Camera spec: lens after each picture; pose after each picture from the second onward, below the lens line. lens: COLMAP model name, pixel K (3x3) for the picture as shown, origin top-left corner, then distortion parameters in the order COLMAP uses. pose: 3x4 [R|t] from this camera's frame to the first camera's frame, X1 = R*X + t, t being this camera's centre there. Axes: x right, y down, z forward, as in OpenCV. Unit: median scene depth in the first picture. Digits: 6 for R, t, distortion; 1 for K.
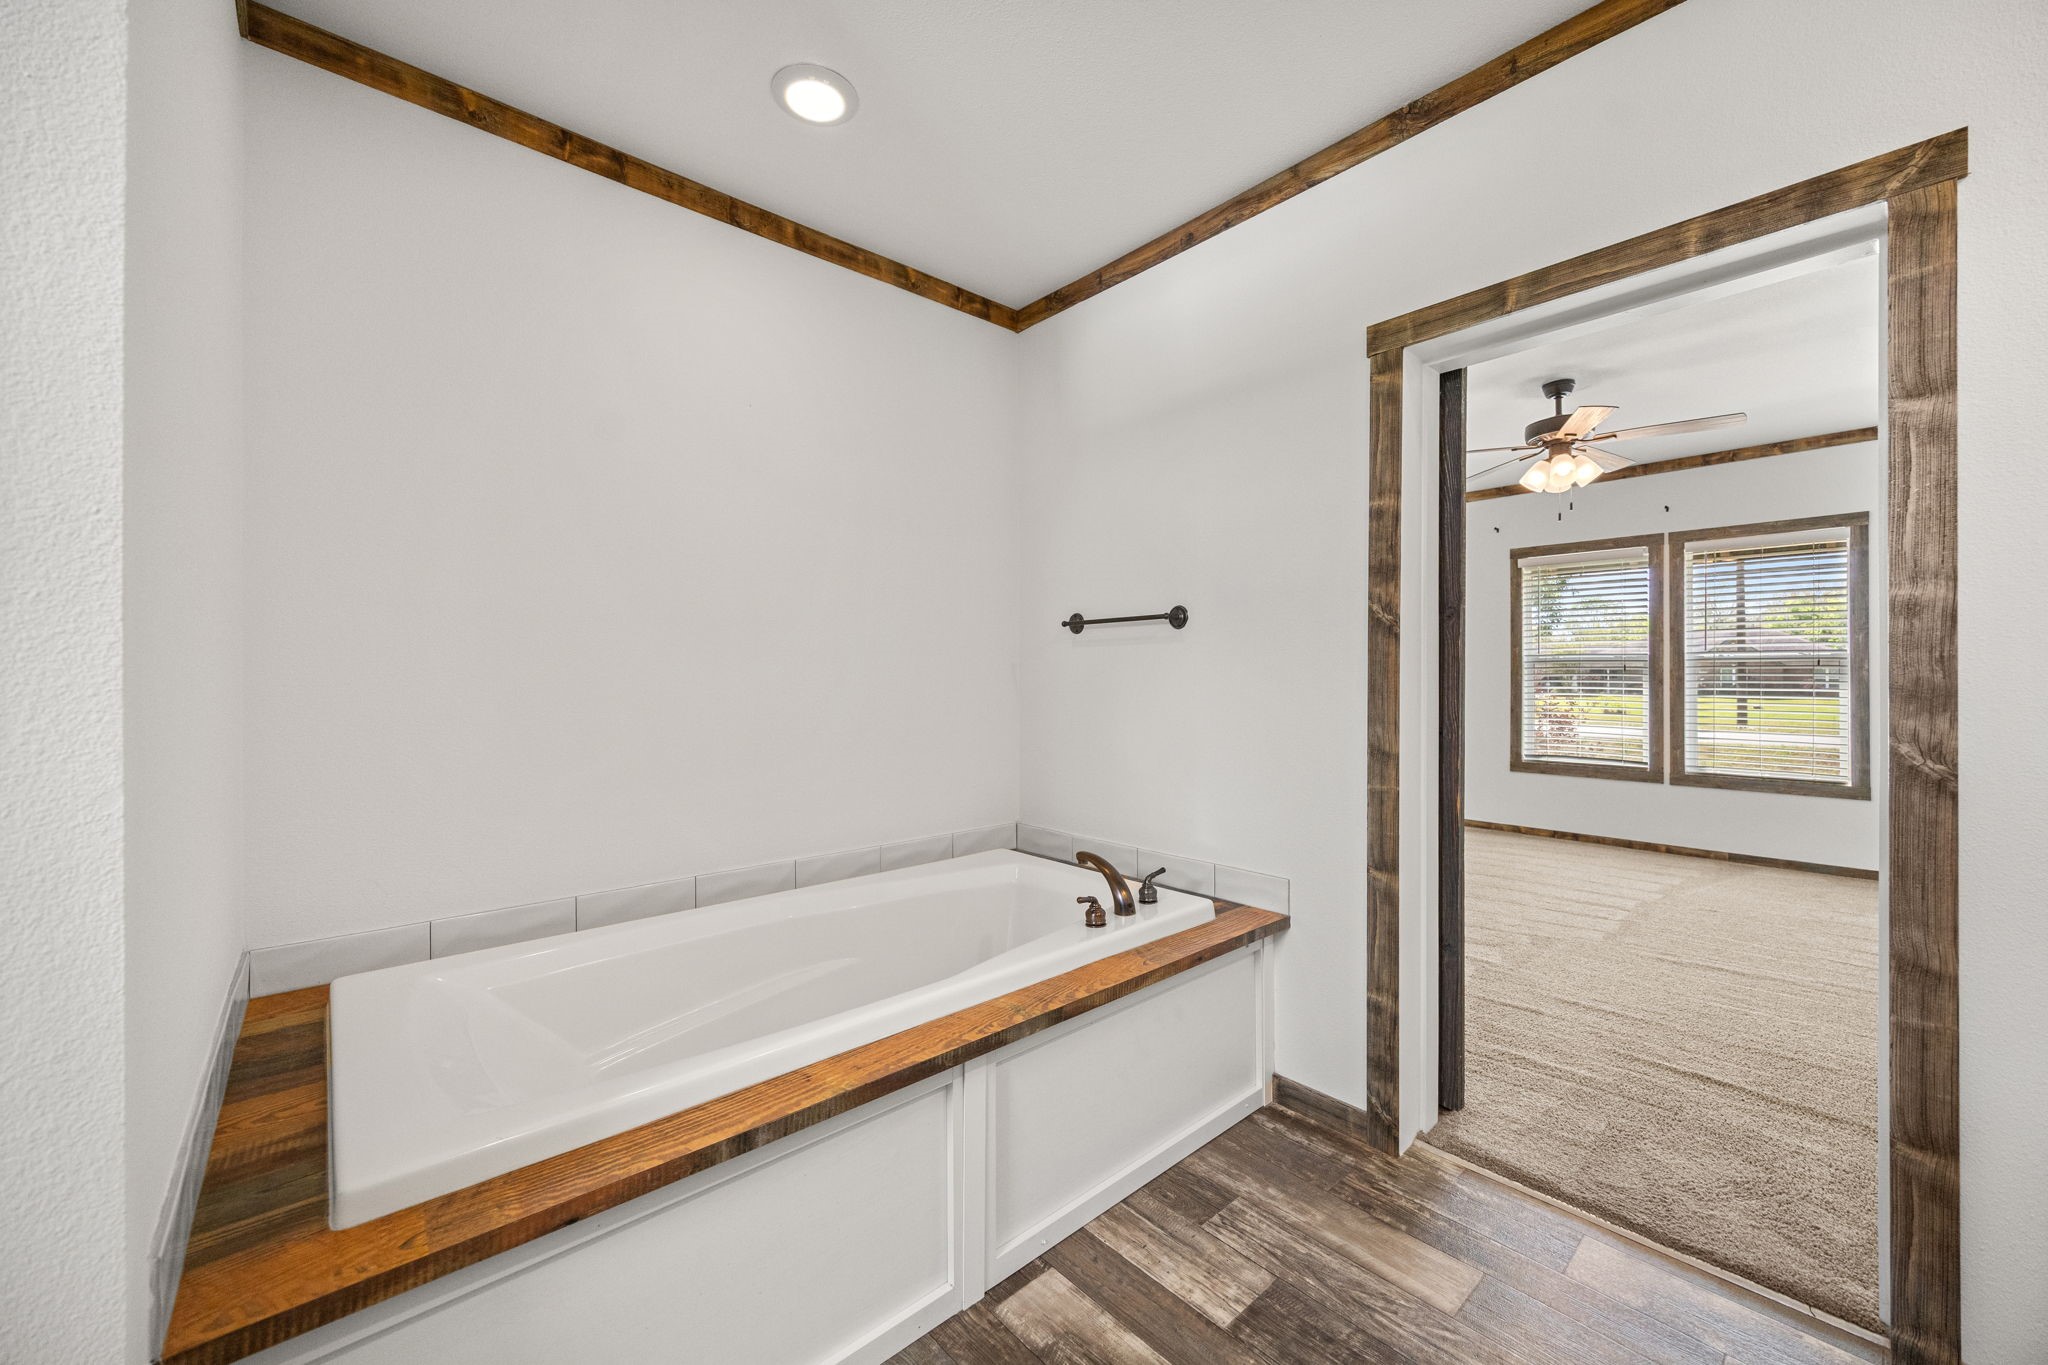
lens RADIAL K [[767.1, 0, 1022.1], [0, 767.1, 674.2], [0, 0, 1]] dist [-0.002312, -0.000169]
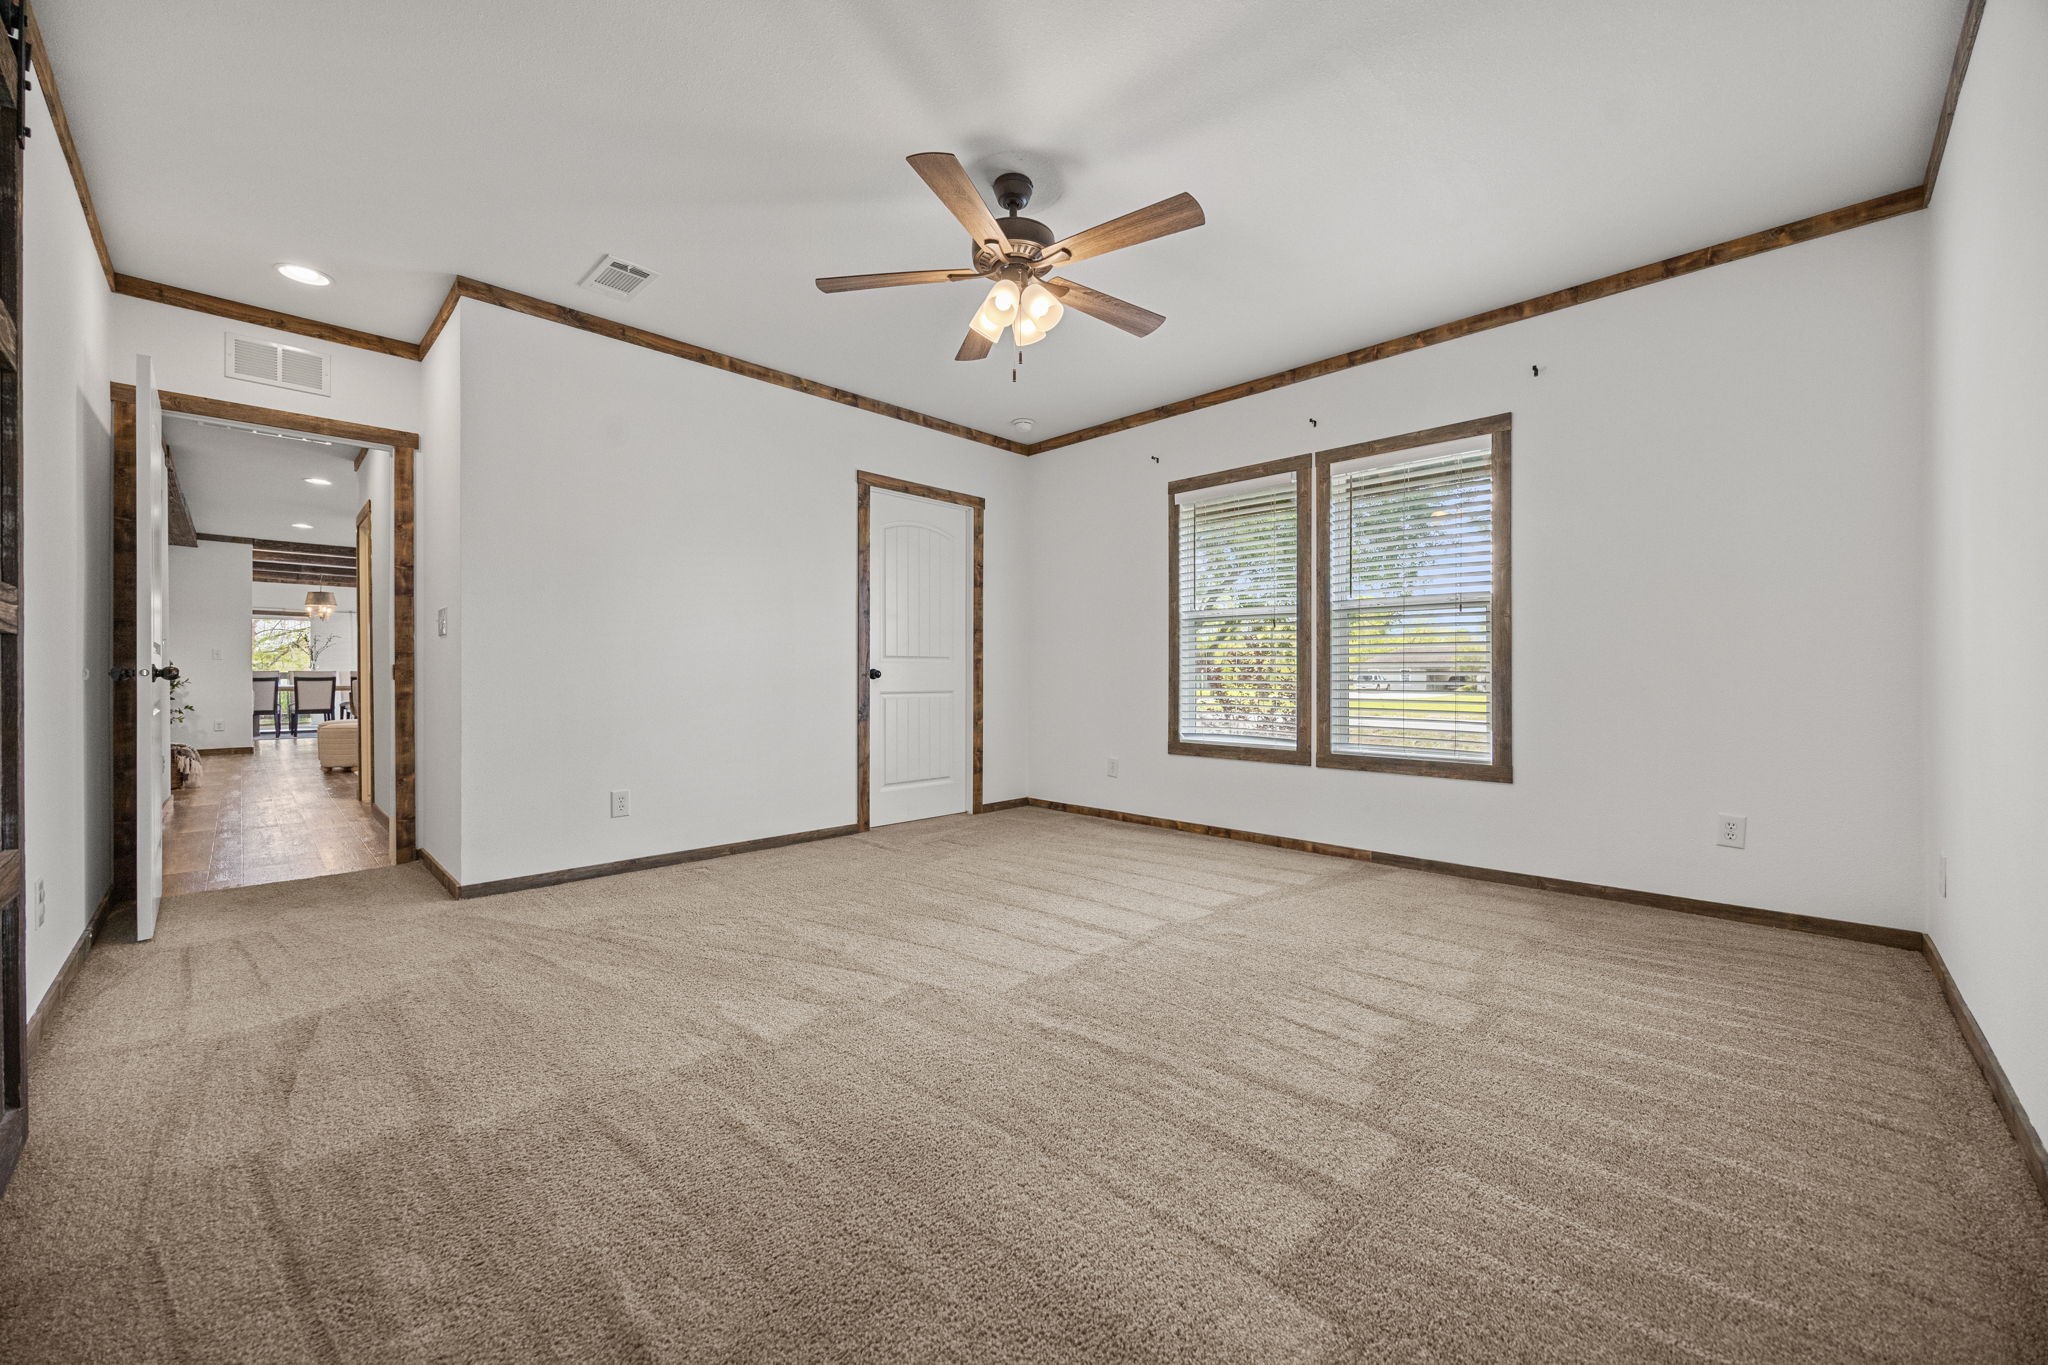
lens RADIAL K [[767.1, 0, 1022.4], [0, 767.1, 674.2], [0, 0, 1]] dist [-0.002312, -0.000169]
pose [[0.997212, 0.003573, 0.074536, 0.479592], [-0.003401, 0.999991, -0.002428, 0.049871], [-0.074544, 0.002168, 0.997215, 0.223370]]
